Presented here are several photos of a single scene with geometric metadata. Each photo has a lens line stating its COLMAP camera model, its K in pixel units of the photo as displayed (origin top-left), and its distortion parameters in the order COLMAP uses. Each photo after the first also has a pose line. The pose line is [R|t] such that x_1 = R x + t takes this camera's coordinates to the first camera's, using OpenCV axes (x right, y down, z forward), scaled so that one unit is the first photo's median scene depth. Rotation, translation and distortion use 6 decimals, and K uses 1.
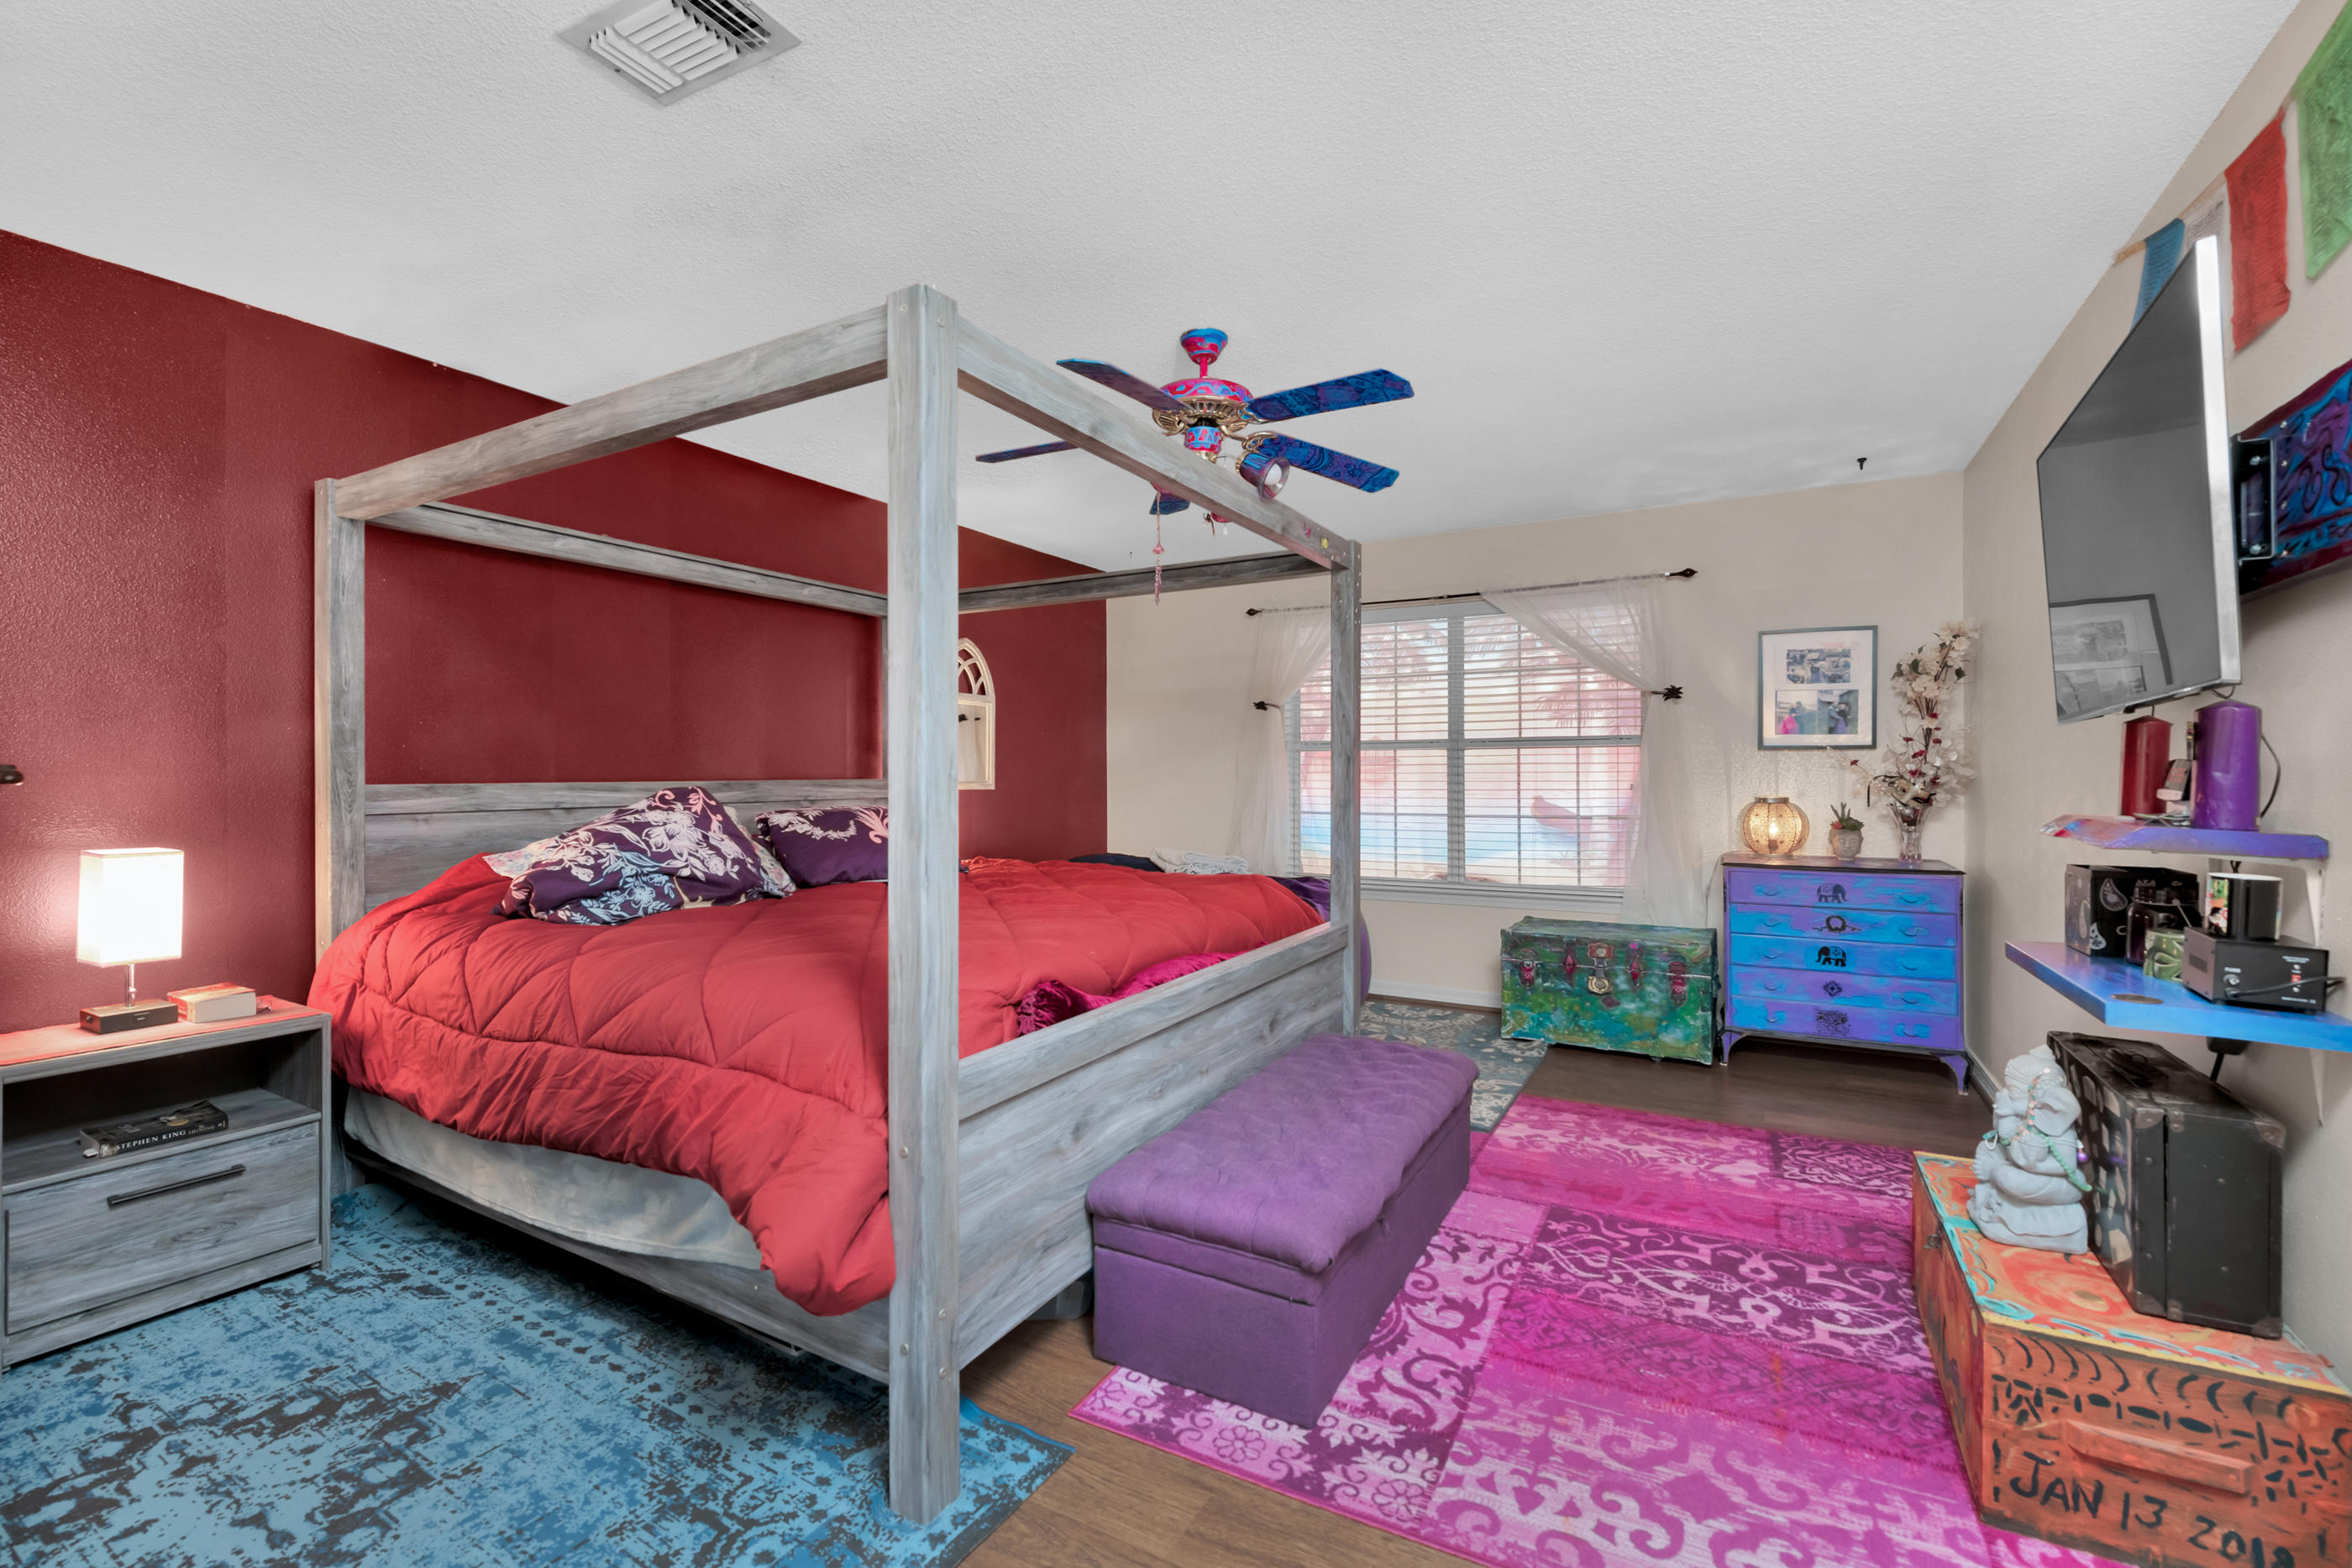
lens RADIAL K [[986.0, 0, 1169.4], [0, 986.0, 787.6], [0, 0, 1]] dist [0.000094, -0.001138]
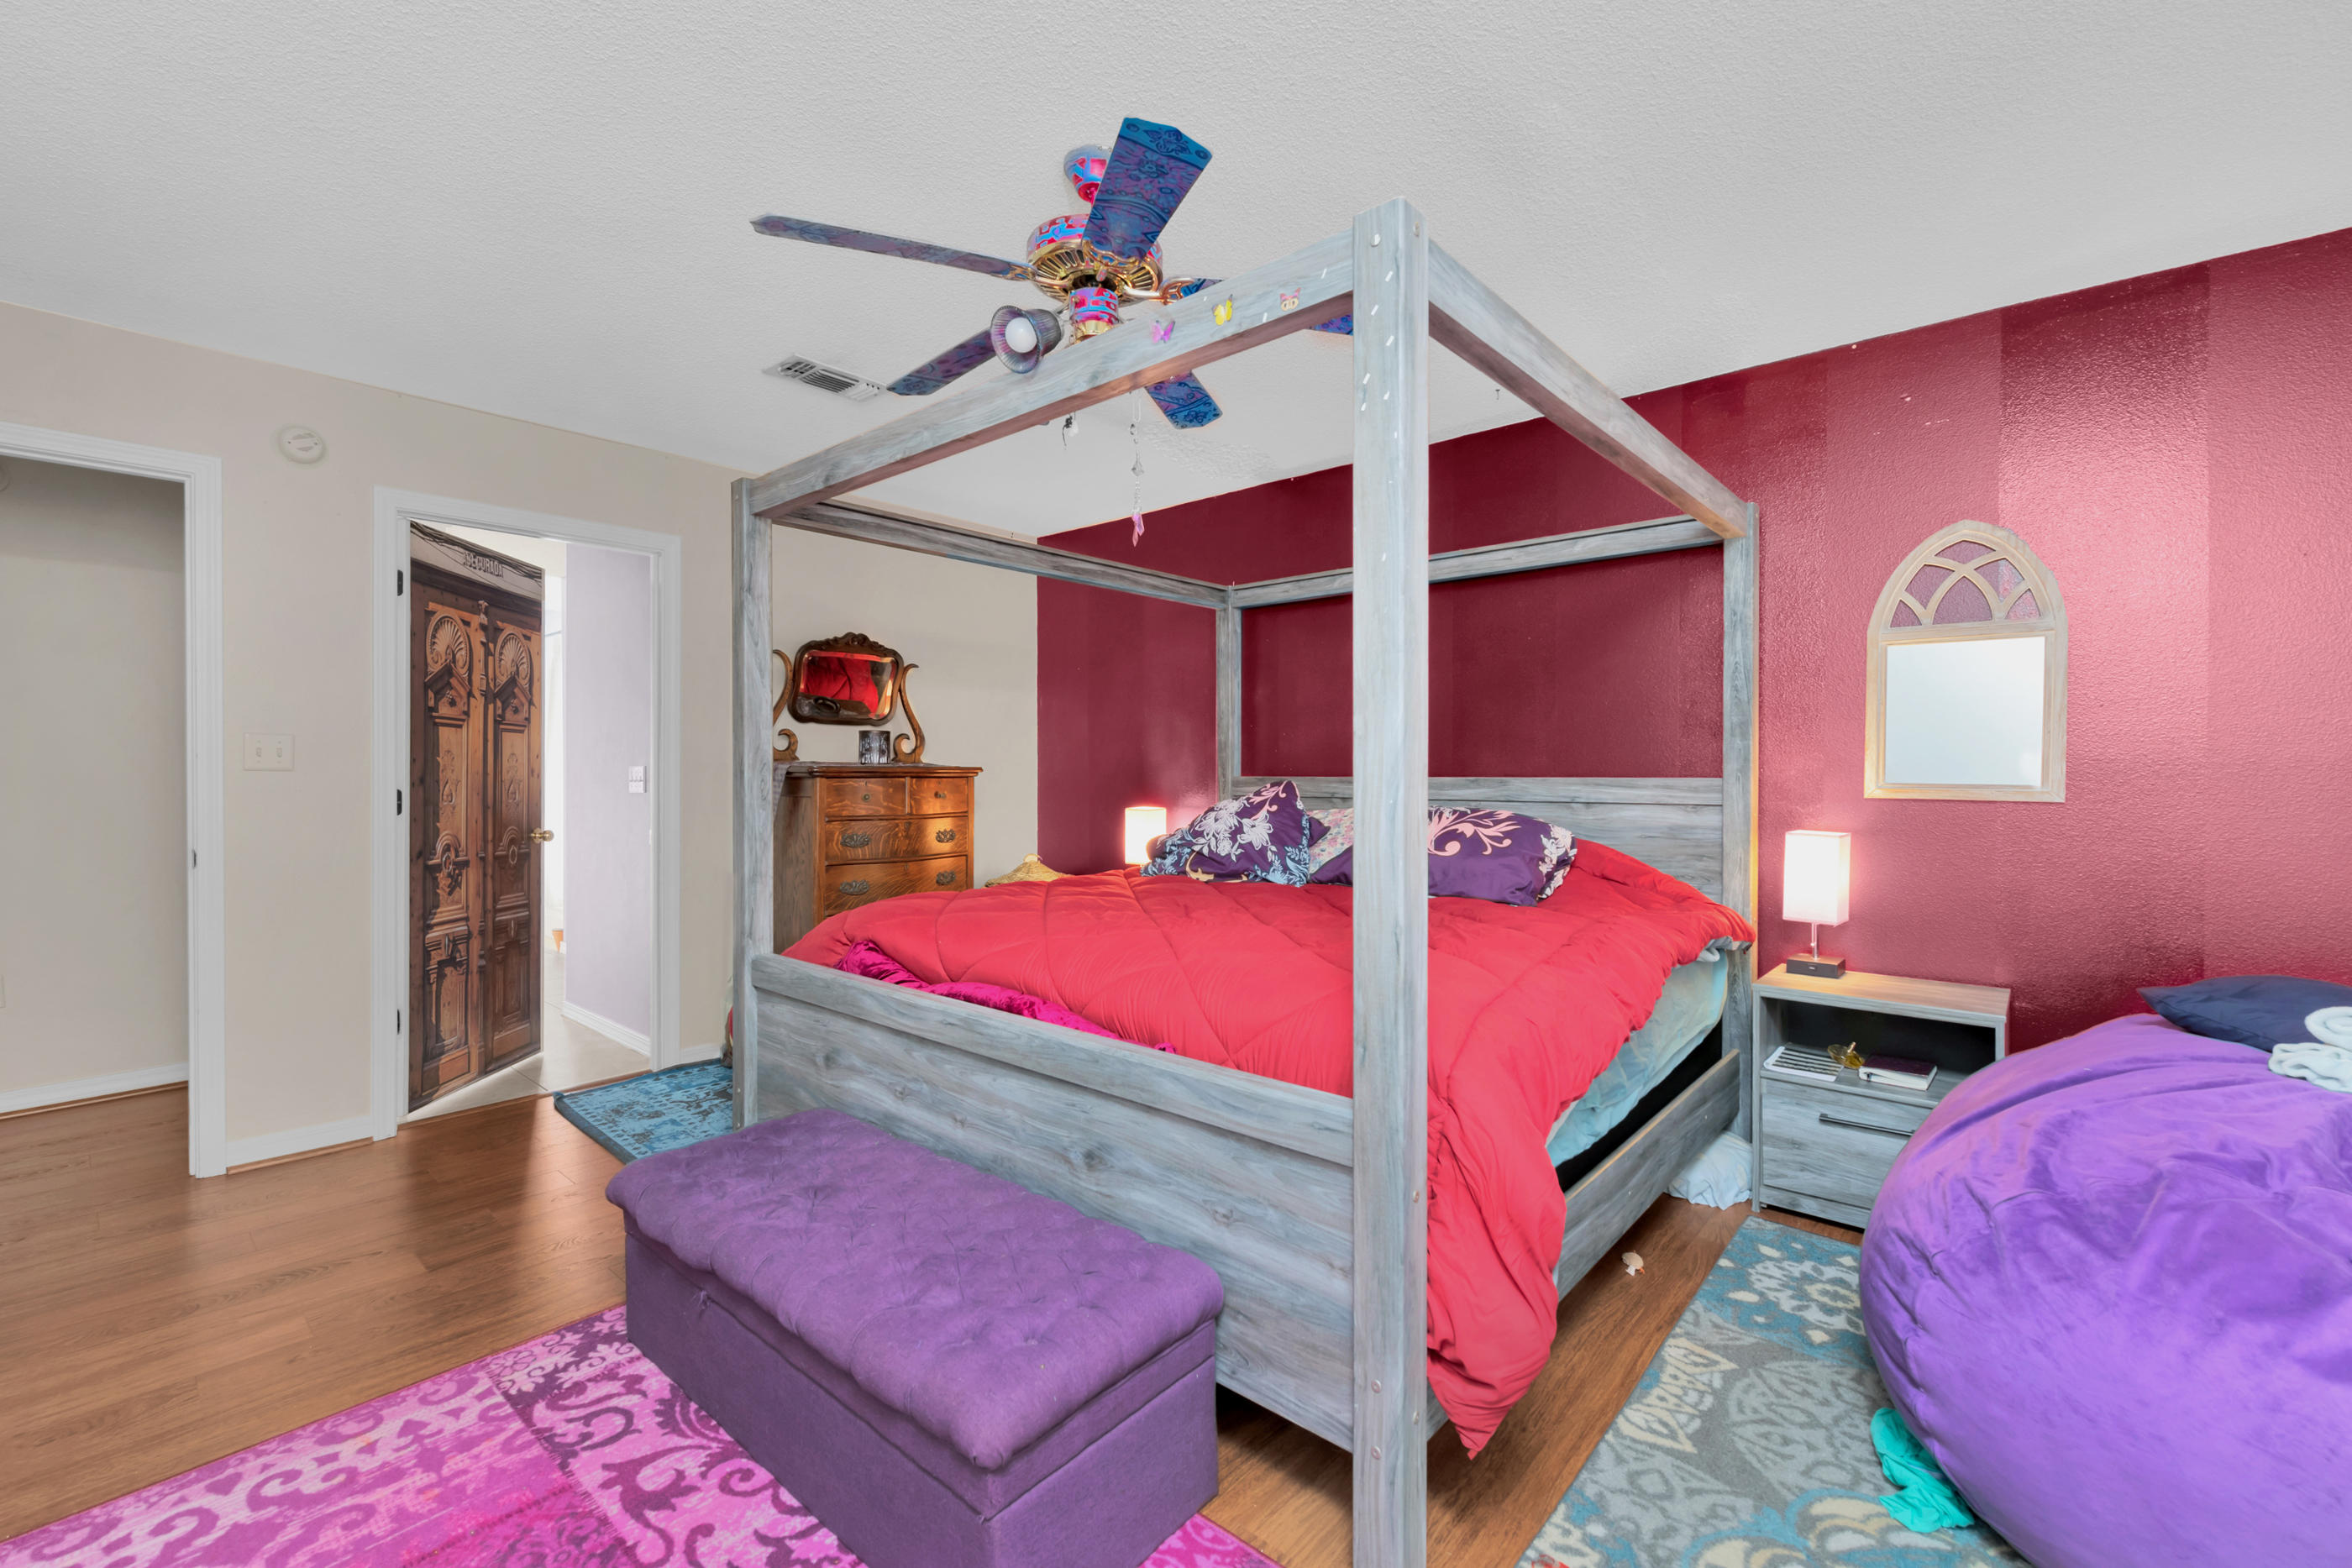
lens RADIAL K [[986.0, 0, 1169.4], [0, 986.0, 787.6], [0, 0, 1]] dist [0.000094, -0.001138]
pose [[-0.200975, 0.021353, -0.979364, 1.055968], [-0.008650, 0.999685, 0.023571, -0.032074], [0.979558, 0.013208, -0.200727, 1.709945]]
